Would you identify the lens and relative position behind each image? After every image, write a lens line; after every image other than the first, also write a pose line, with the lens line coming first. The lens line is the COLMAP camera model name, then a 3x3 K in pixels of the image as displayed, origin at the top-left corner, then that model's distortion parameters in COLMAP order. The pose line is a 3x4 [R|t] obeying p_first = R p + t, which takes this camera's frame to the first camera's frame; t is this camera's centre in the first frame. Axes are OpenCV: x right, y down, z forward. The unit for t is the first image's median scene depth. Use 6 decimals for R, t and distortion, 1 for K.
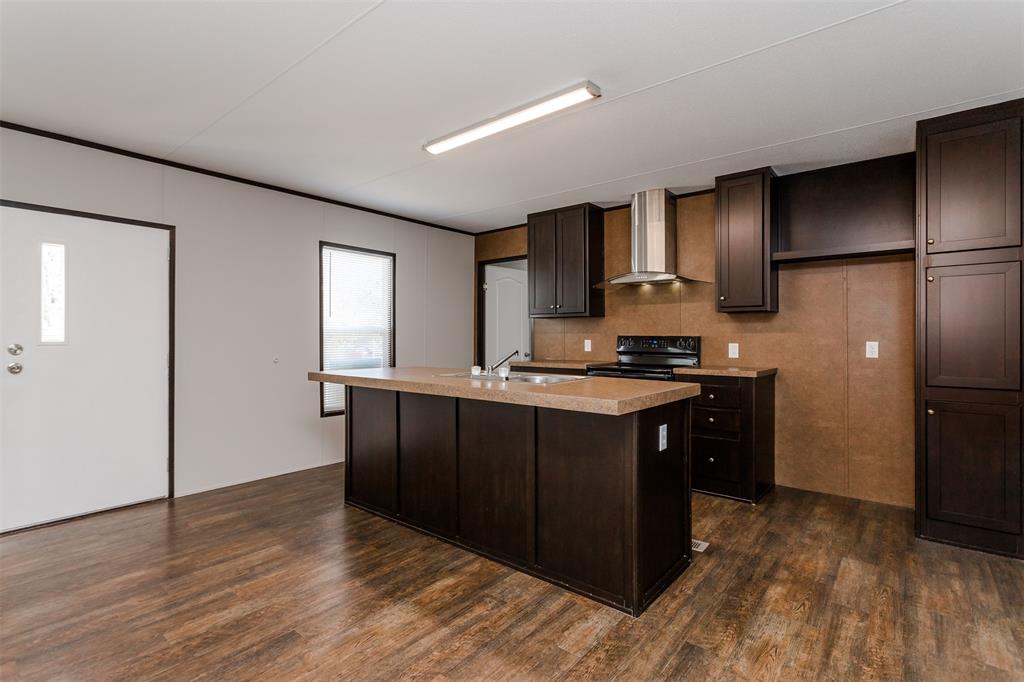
lens RADIAL K [[492.2, 0, 516.4], [0, 492.2, 337.9], [0, 0, 1]] dist [0.000576, 0.001102]
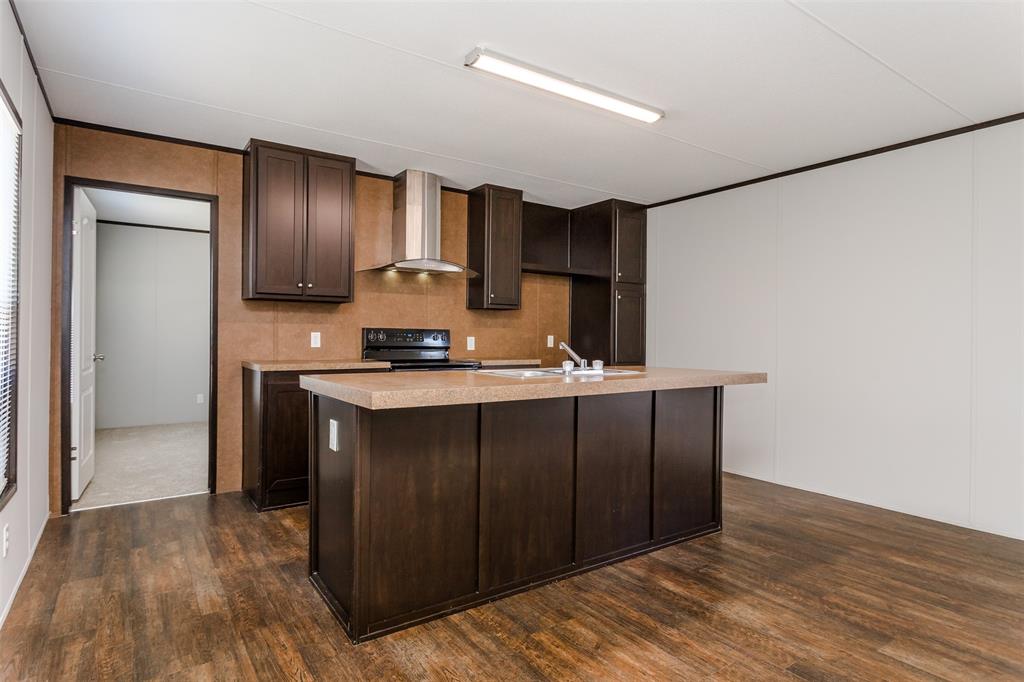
lens RADIAL K [[548.1, 0, 522.3], [0, 548.1, 340.5], [0, 0, 1]] dist [0.002274, 0.001152]
pose [[0.277027, -0.005291, 0.960848, -0.810944], [-0.007862, 0.999939, 0.007773, 0.010464], [-0.960830, -0.009707, 0.276969, 0.642157]]
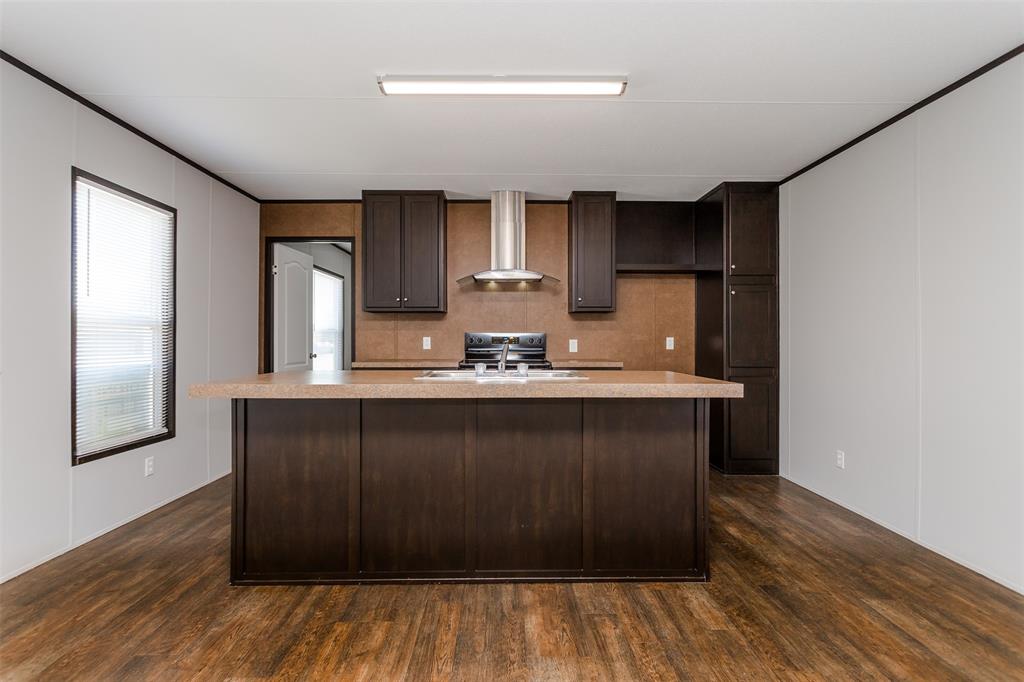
lens RADIAL K [[492.2, 0, 518.5], [0, 492.2, 337.2], [0, 0, 1]] dist [0.000576, 0.001102]
pose [[0.761126, 0.002681, 0.648599, -0.457786], [0.002028, 0.999977, -0.006513, 0.014878], [-0.648601, 0.006273, 0.761103, 0.249742]]
